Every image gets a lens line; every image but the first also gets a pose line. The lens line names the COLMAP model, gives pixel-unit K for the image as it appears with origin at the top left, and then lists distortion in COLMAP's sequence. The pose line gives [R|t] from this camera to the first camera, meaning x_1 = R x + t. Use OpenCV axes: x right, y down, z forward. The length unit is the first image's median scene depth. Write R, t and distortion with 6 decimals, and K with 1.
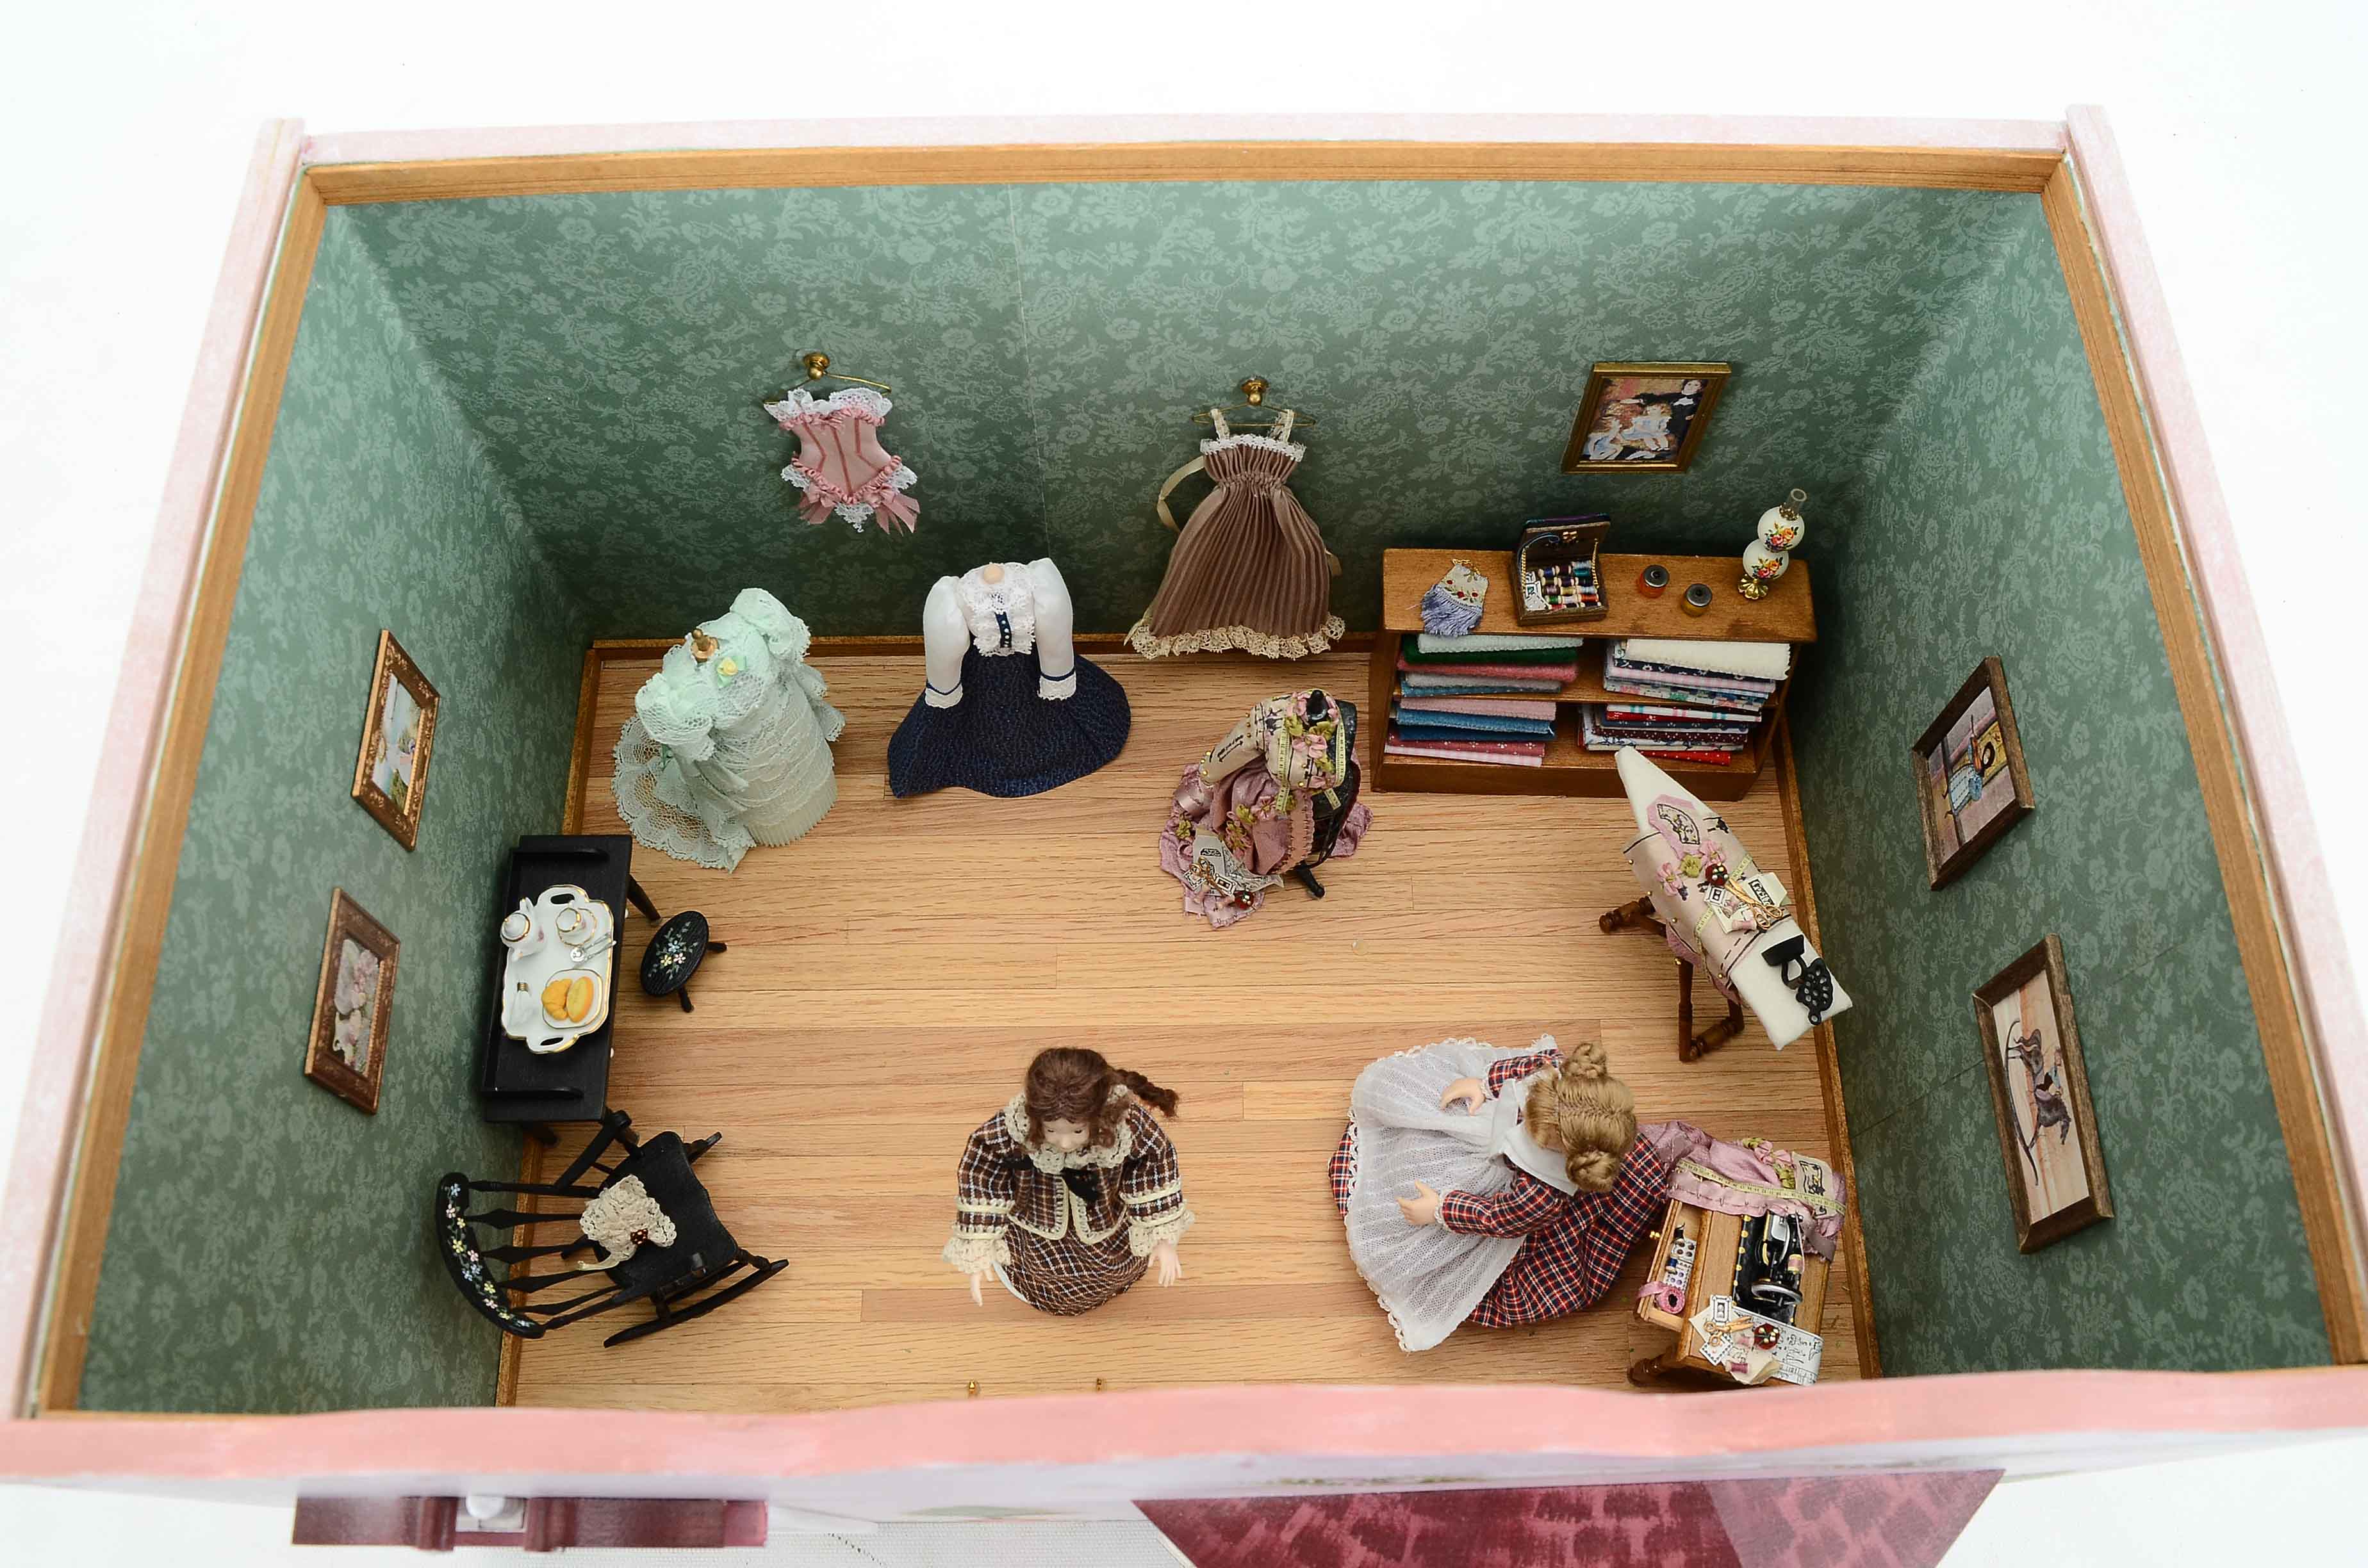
lens RADIAL K [[1825.5, 0, 1185.7], [0, 1825.5, 786.8], [0, 0, 1]] dist [-0.092901, 0.002523]
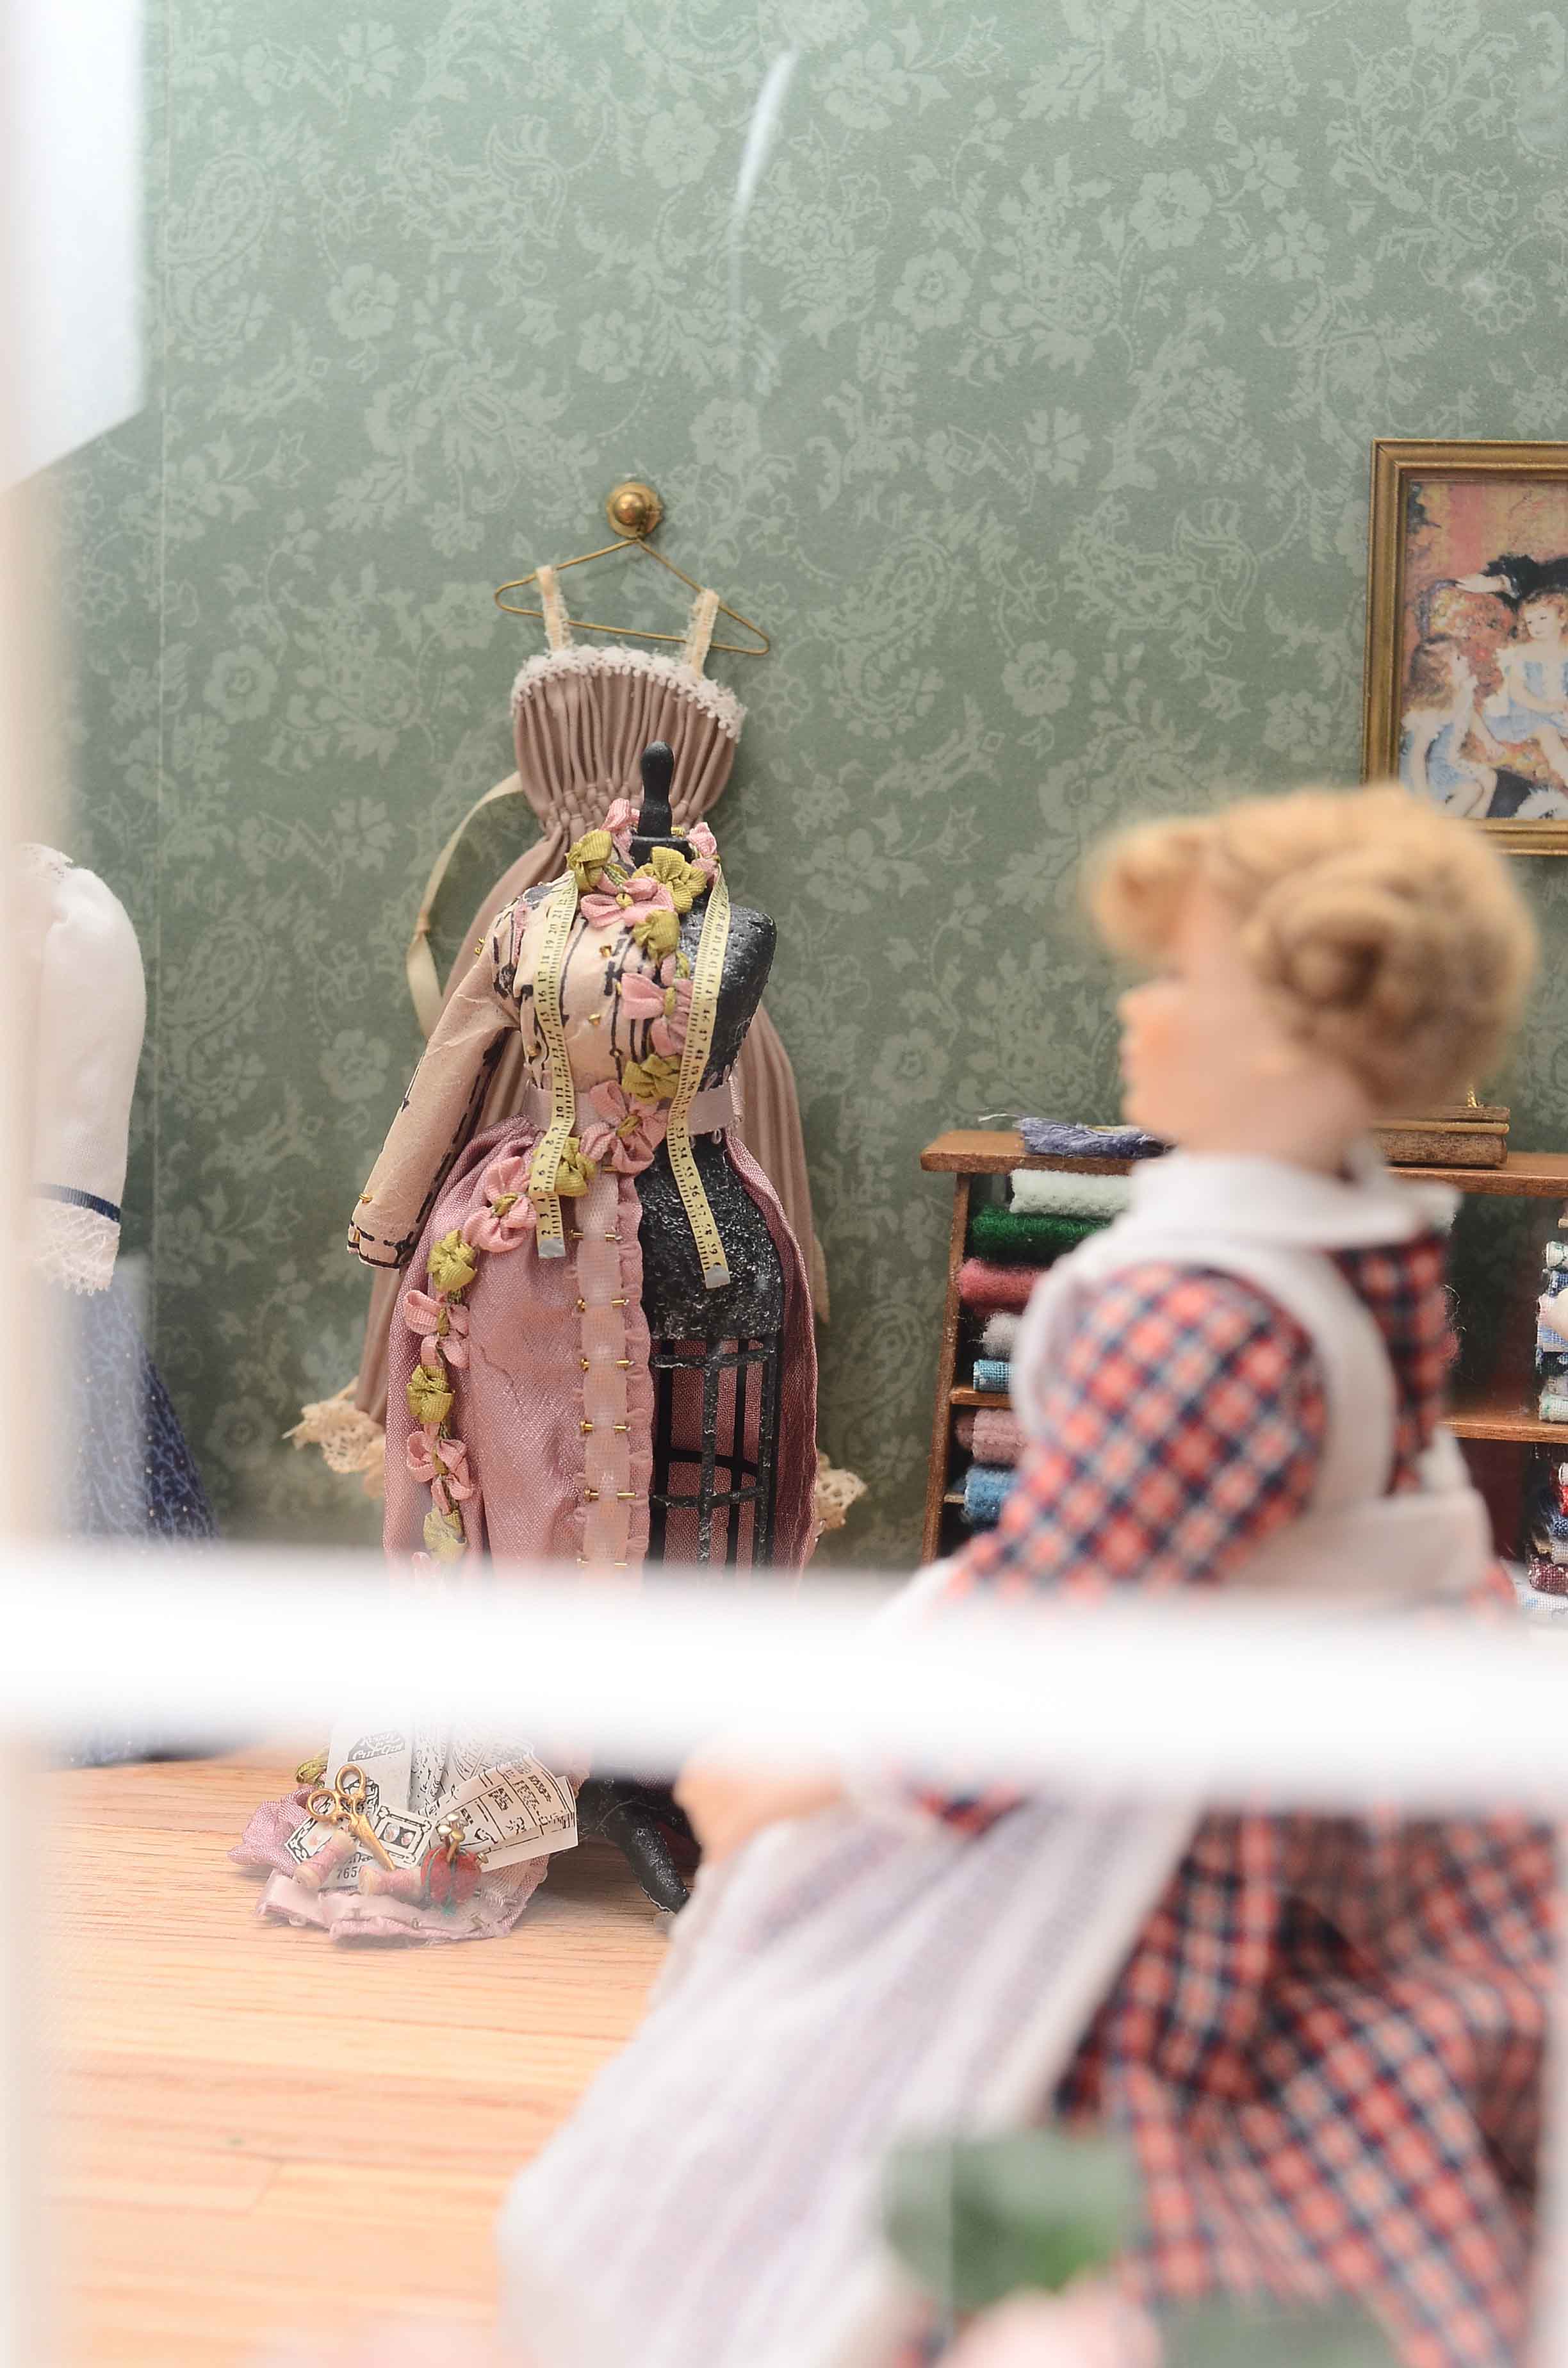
lens RADIAL K [[3350.4, 0, 781.4], [0, 3350.4, 1184.9], [0, 0, 1]] dist [-0.026327, 0.000000]
pose [[0.991330, 0.039278, -0.125387, 0.179781], [-0.127994, 0.504381, -0.853942, 0.559767], [0.029702, 0.862587, 0.505035, 0.689870]]
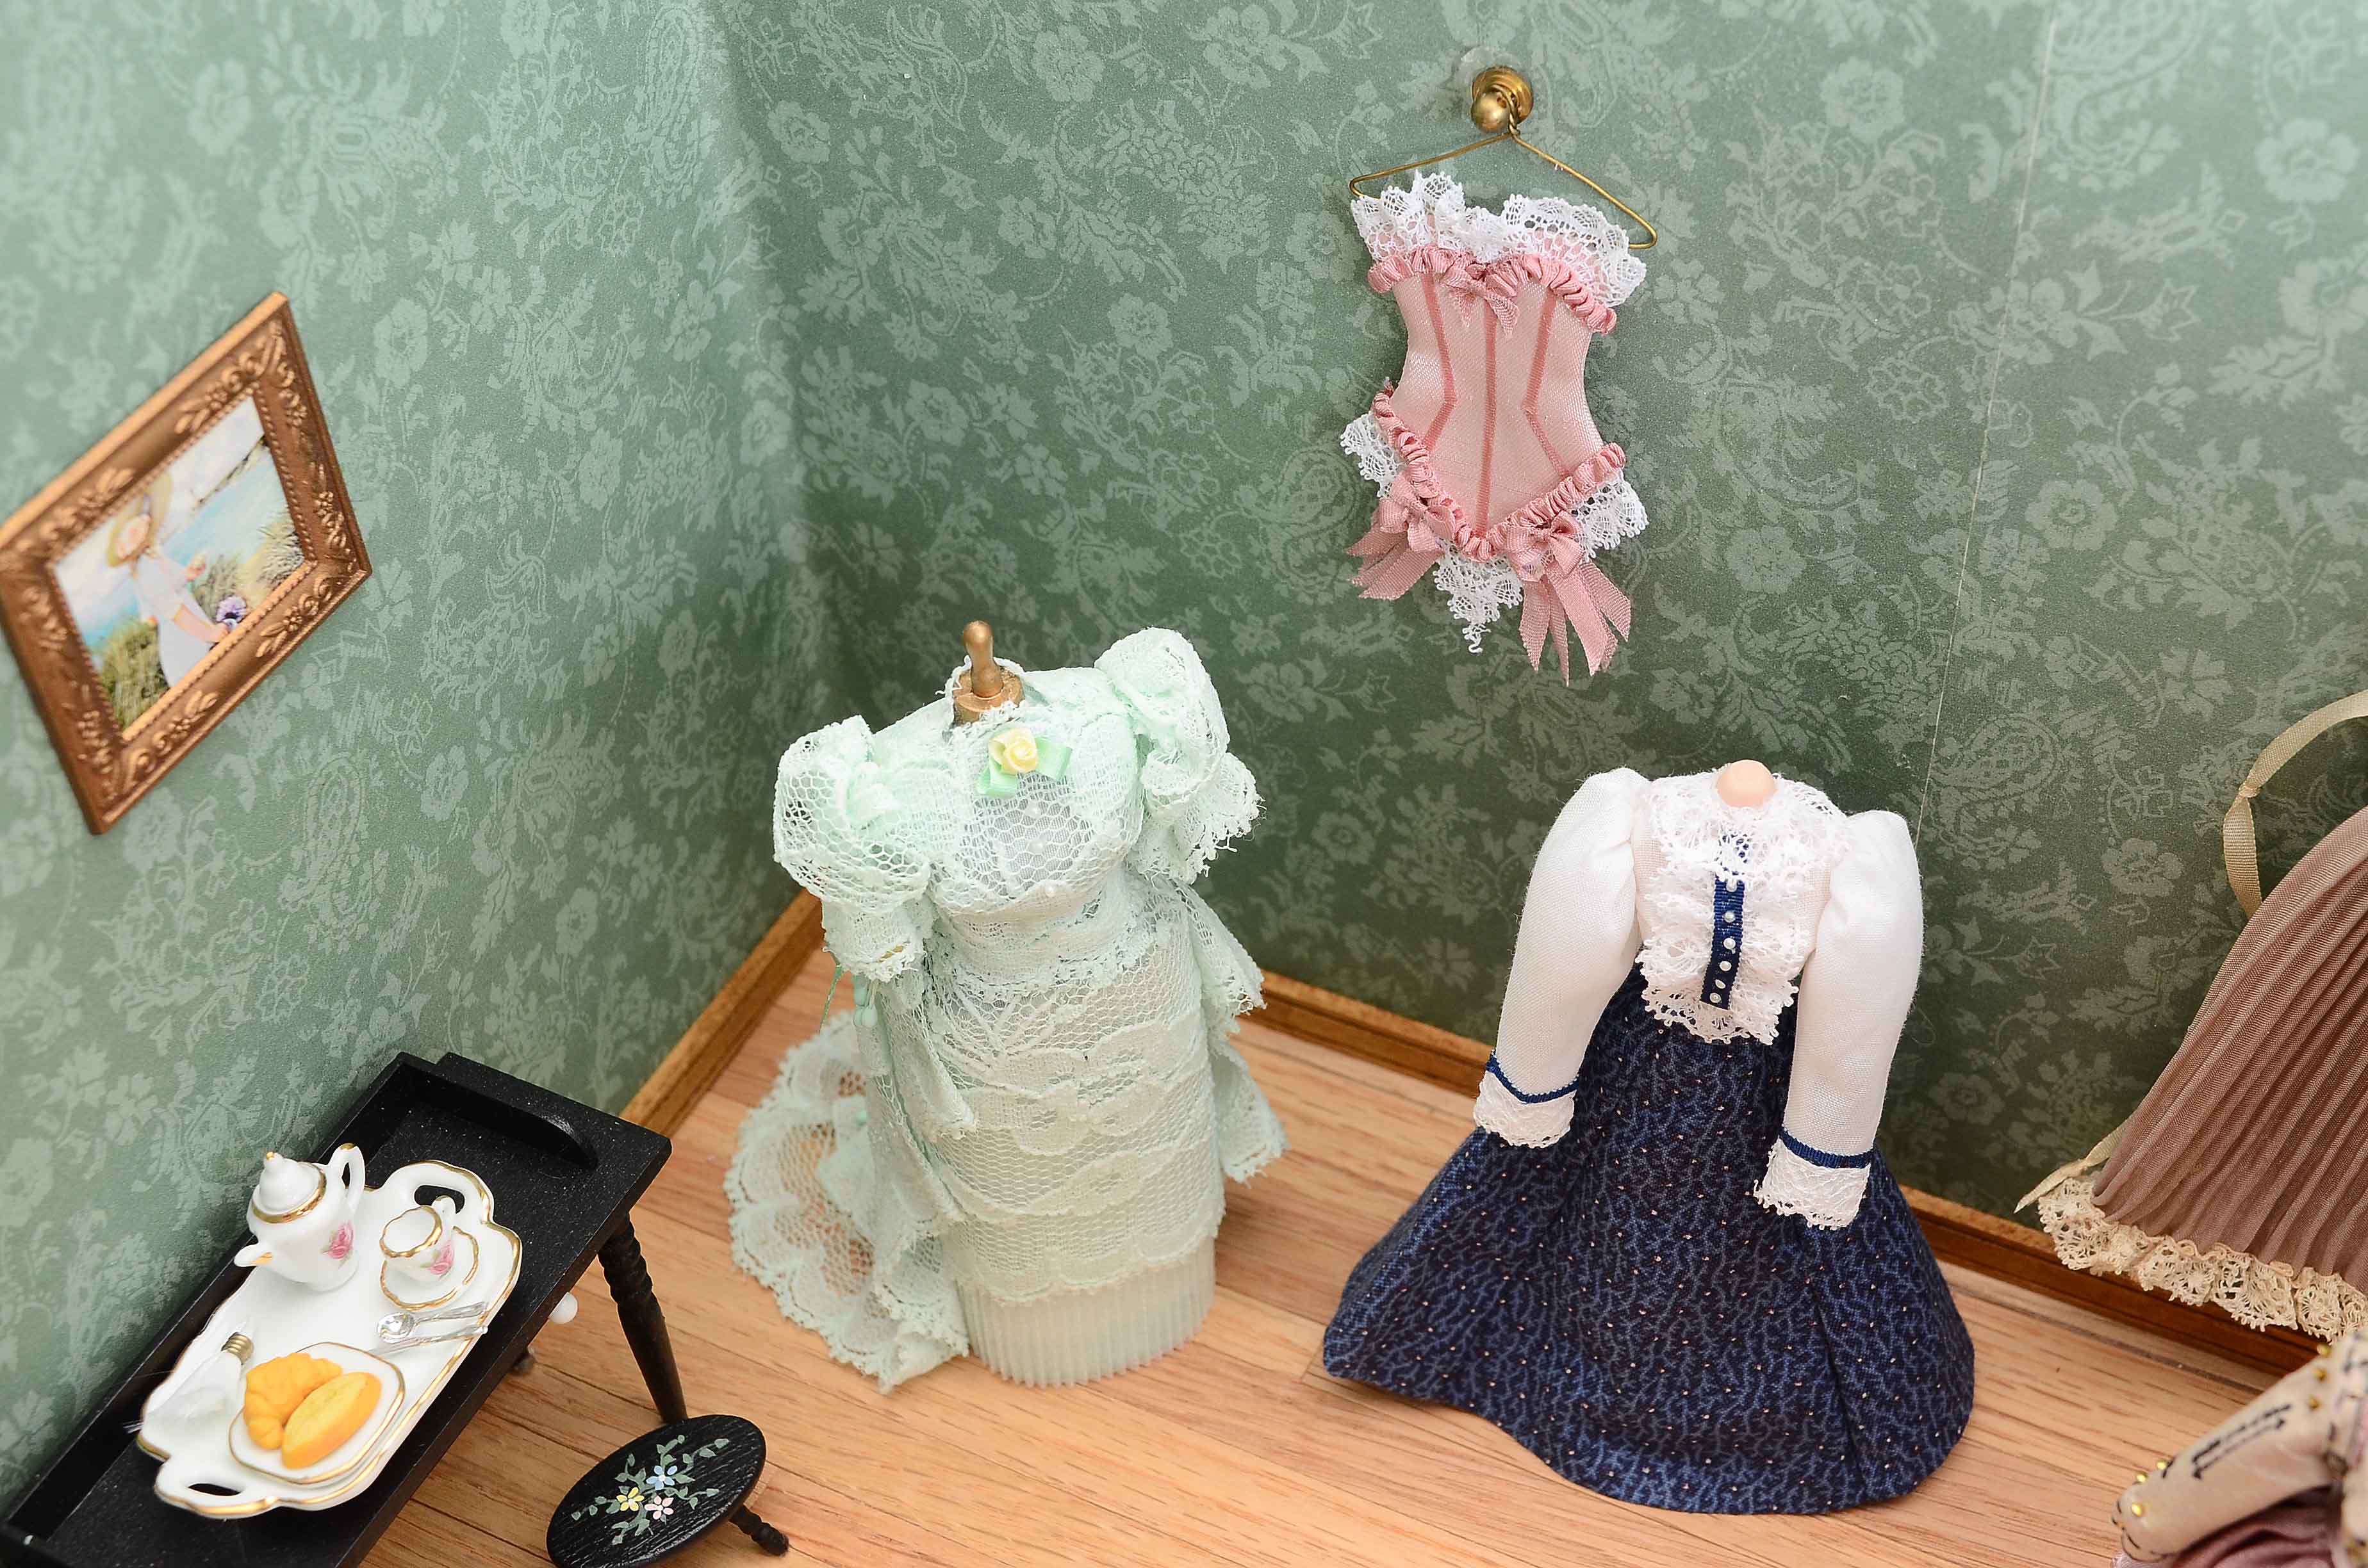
lens RADIAL K [[2968.5, 0, 1190.6], [0, 2968.5, 785.2], [0, 0, 1]] dist [-0.051072, 0.000000]
pose [[0.884373, 0.284441, -0.370104, 0.019876], [-0.400795, 0.869148, -0.289733, 0.108224], [0.239264, 0.404568, 0.882654, 0.432344]]
